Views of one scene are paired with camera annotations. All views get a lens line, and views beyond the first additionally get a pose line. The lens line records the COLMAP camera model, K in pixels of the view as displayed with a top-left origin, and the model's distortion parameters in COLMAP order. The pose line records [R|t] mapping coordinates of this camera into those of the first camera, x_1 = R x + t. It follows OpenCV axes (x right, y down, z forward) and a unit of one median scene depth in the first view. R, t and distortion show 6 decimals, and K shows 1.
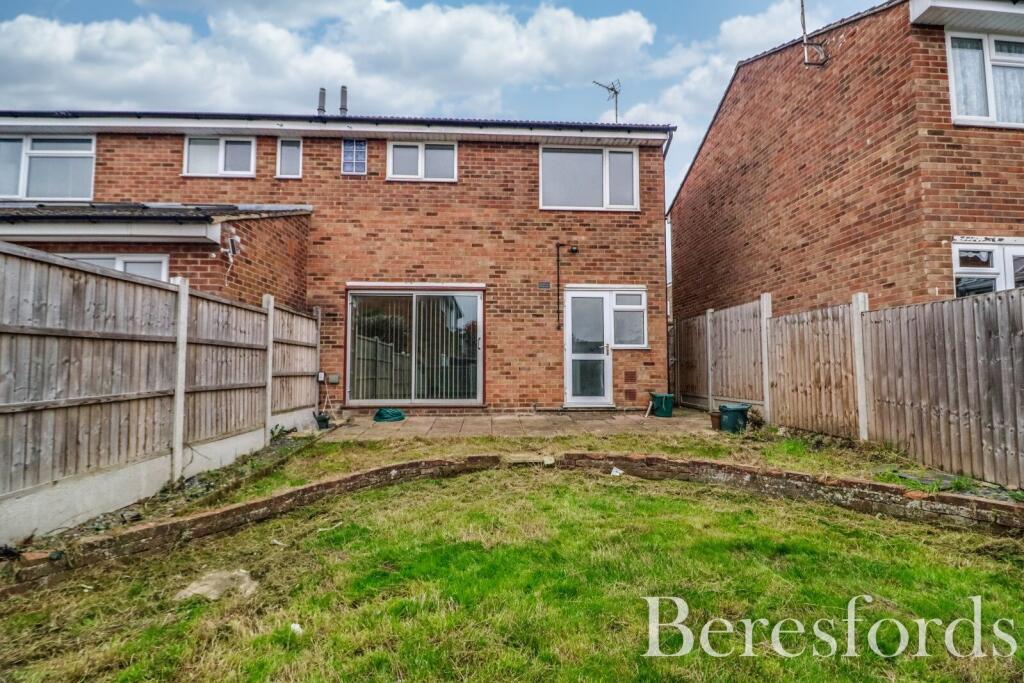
lens RADIAL K [[484.2, 0, 512.0], [0, 484.2, 341.5], [0, 0, 1]] dist [0.001670, -0.013810]
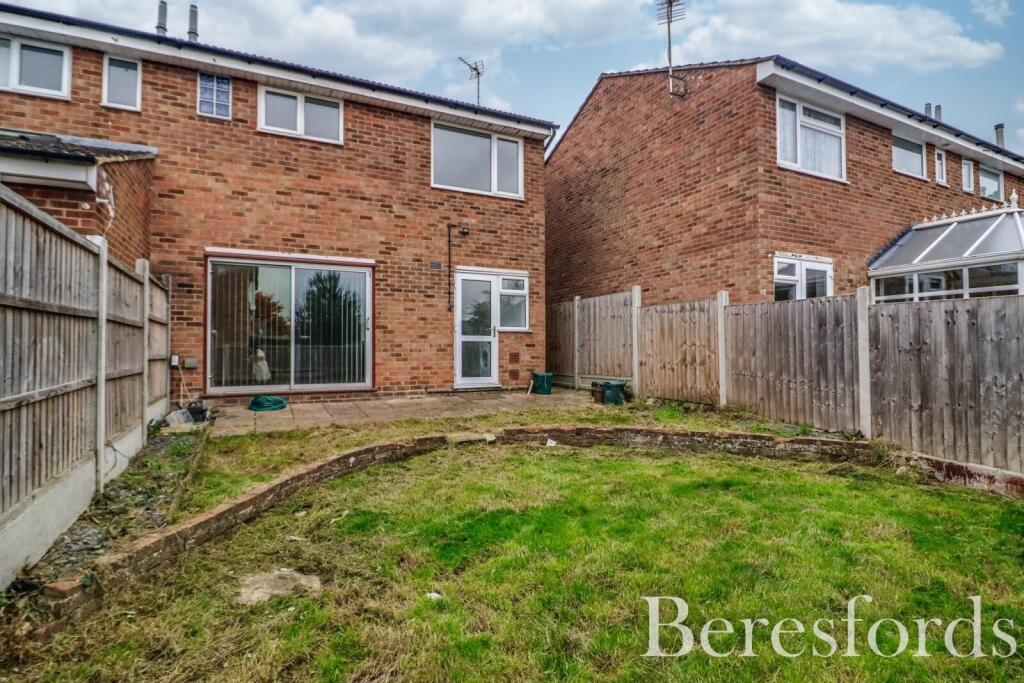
lens RADIAL K [[509.9, 0, 512.0], [0, 509.9, 341.5], [0, 0, 1]] dist [0.001674, -0.015757]
pose [[0.918755, 0.004941, 0.394796, -0.211325], [-0.020491, 0.999171, 0.035180, -0.001712], [-0.394295, -0.040411, 0.918095, -0.019416]]
